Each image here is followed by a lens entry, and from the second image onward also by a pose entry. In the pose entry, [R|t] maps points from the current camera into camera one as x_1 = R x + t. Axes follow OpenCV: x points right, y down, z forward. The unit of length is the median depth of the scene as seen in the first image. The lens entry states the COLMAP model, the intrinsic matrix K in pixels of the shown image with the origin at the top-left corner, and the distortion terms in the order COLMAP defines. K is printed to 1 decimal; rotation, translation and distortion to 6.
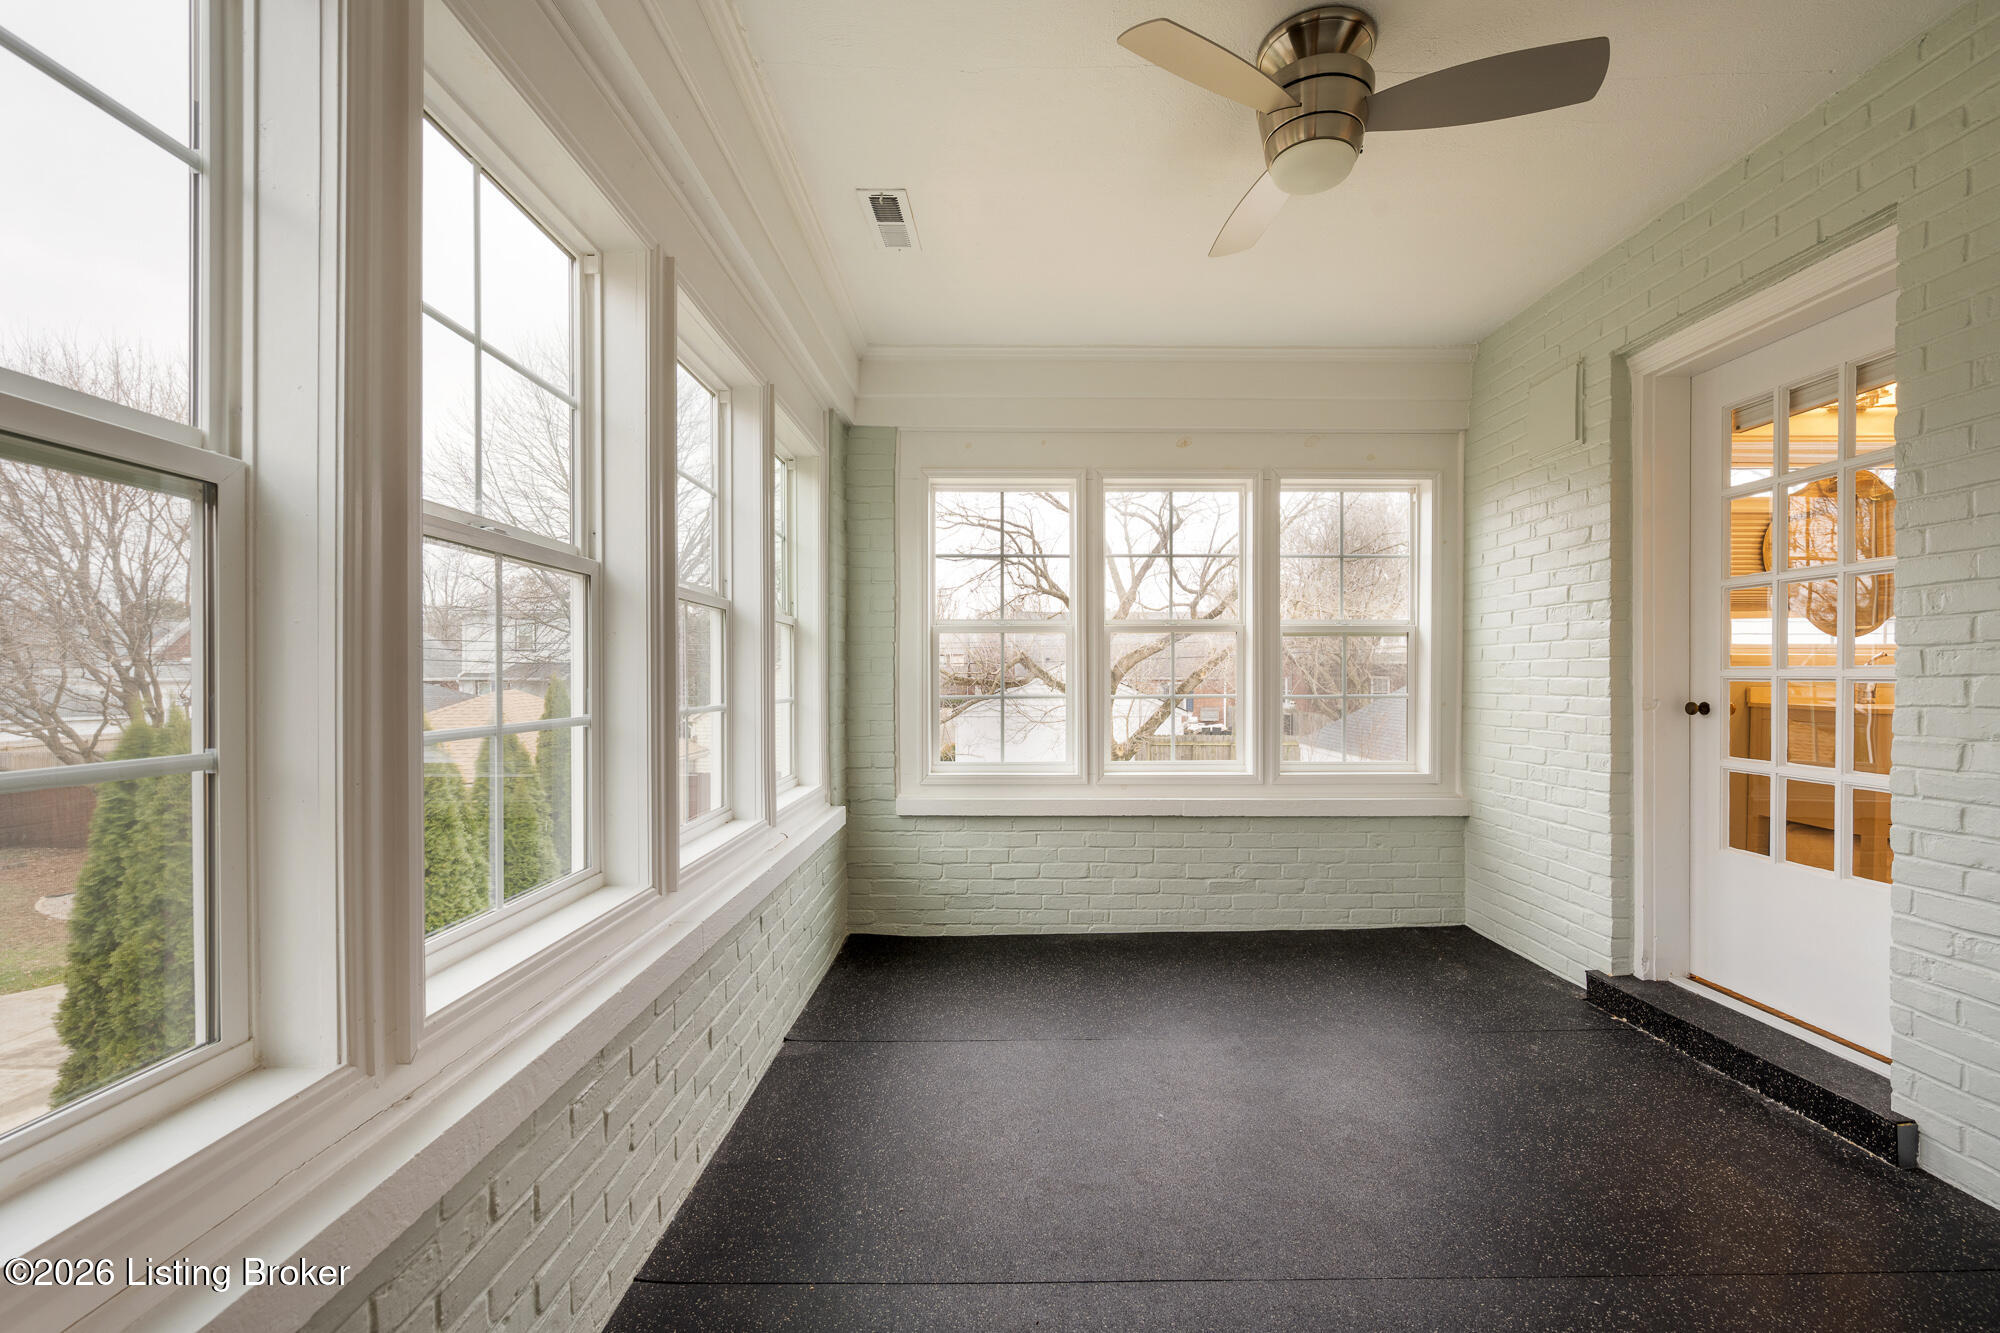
lens RADIAL K [[832.6, 0, 1000.9], [0, 832.6, 674.0], [0, 0, 1]] dist [-0.000114, 0.000006]
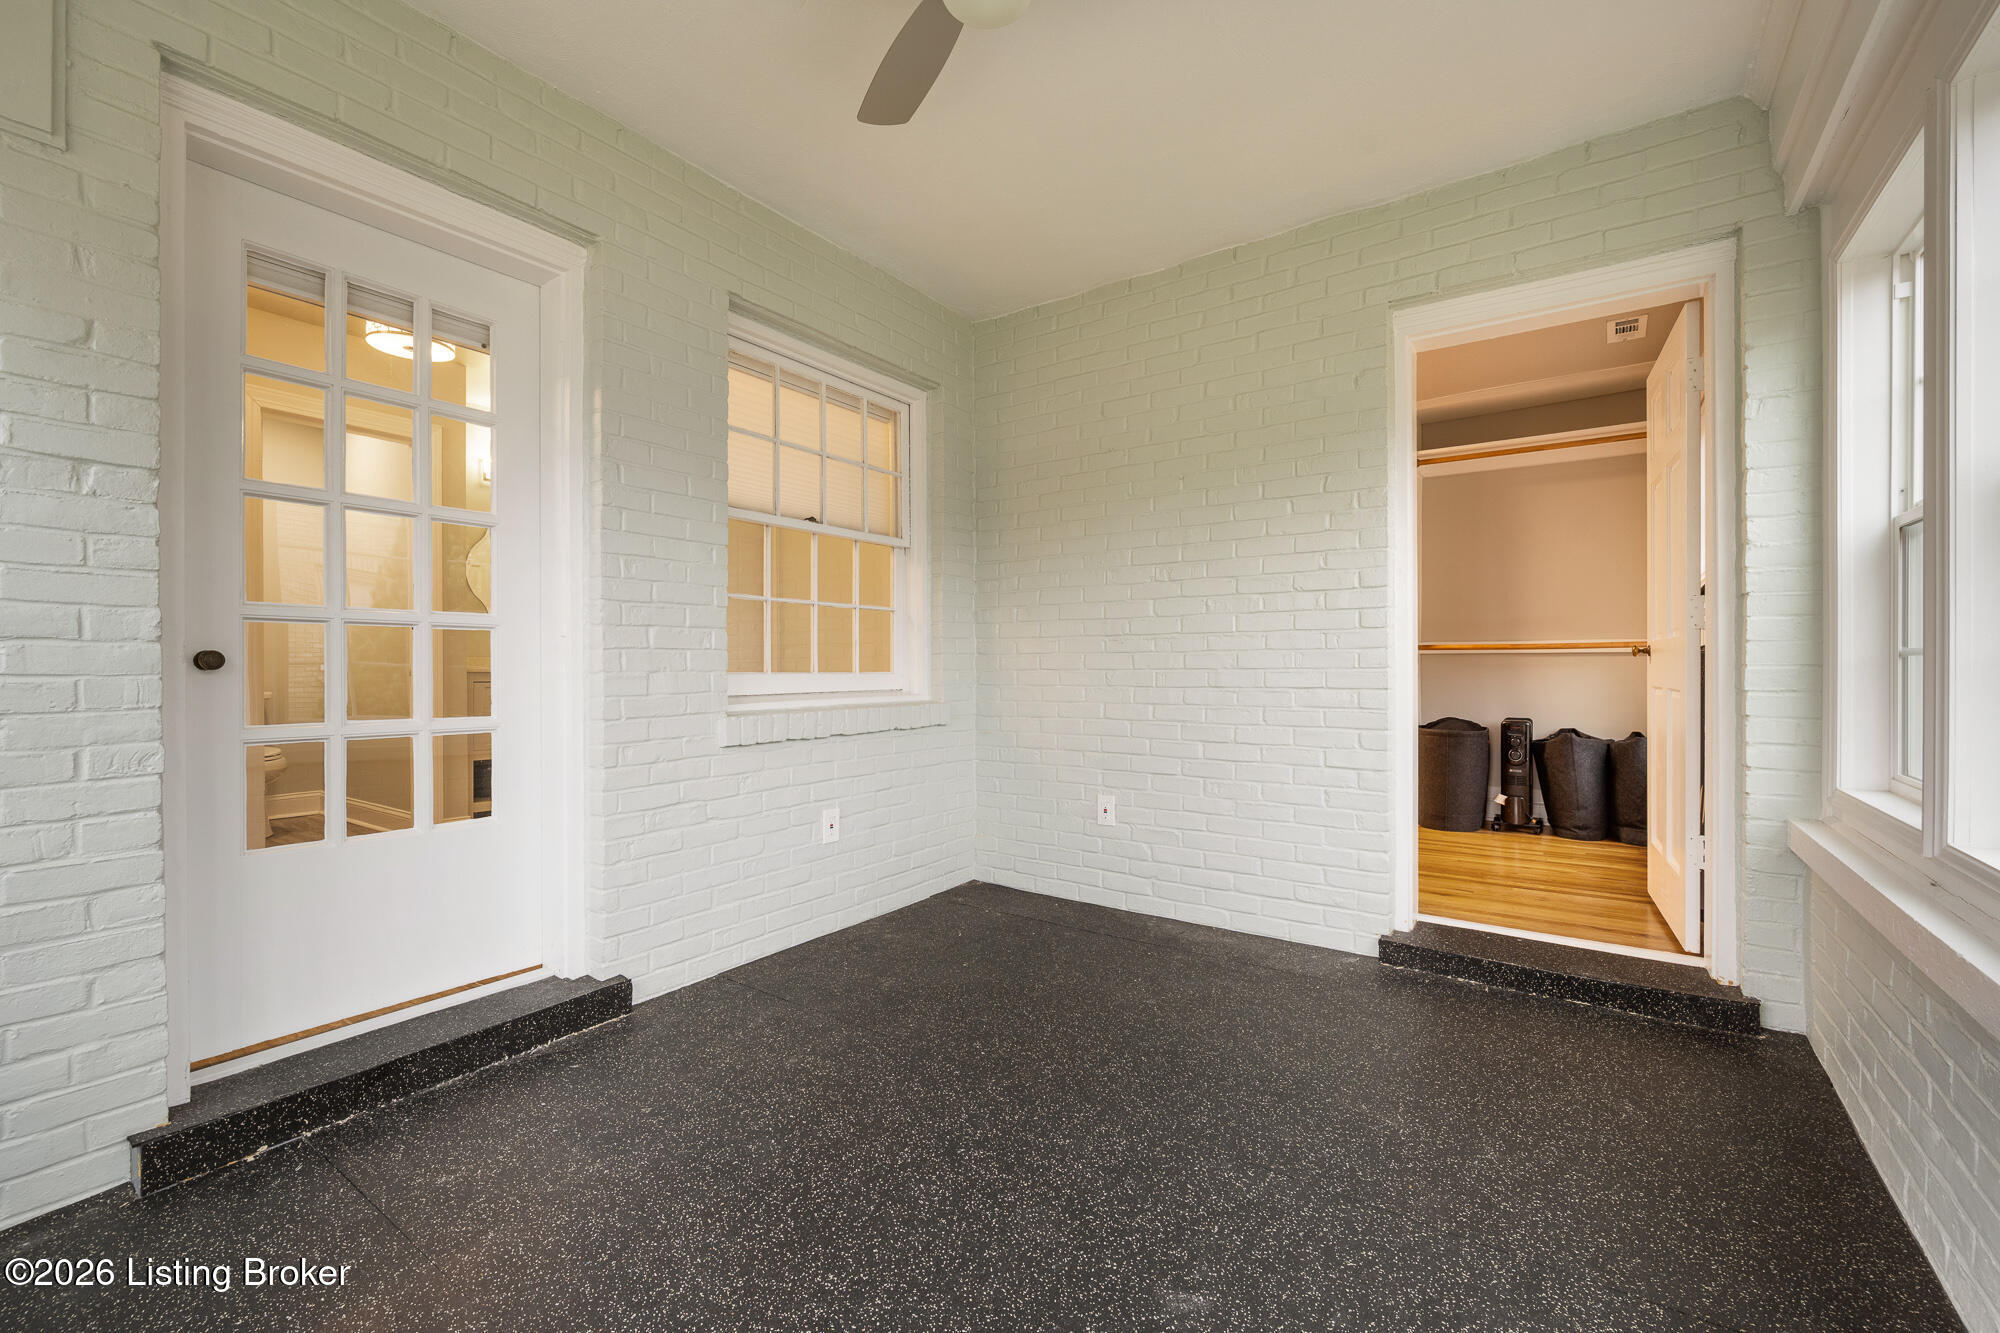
lens RADIAL K [[832.6, 0, 1000.9], [0, 832.6, 674.0], [0, 0, 1]] dist [-0.000114, 0.000006]
pose [[-0.818860, -0.004783, 0.573973, -0.084449], [-0.003031, 0.999987, 0.004009, 0.051678], [-0.573985, 0.001543, -0.818864, 1.298889]]
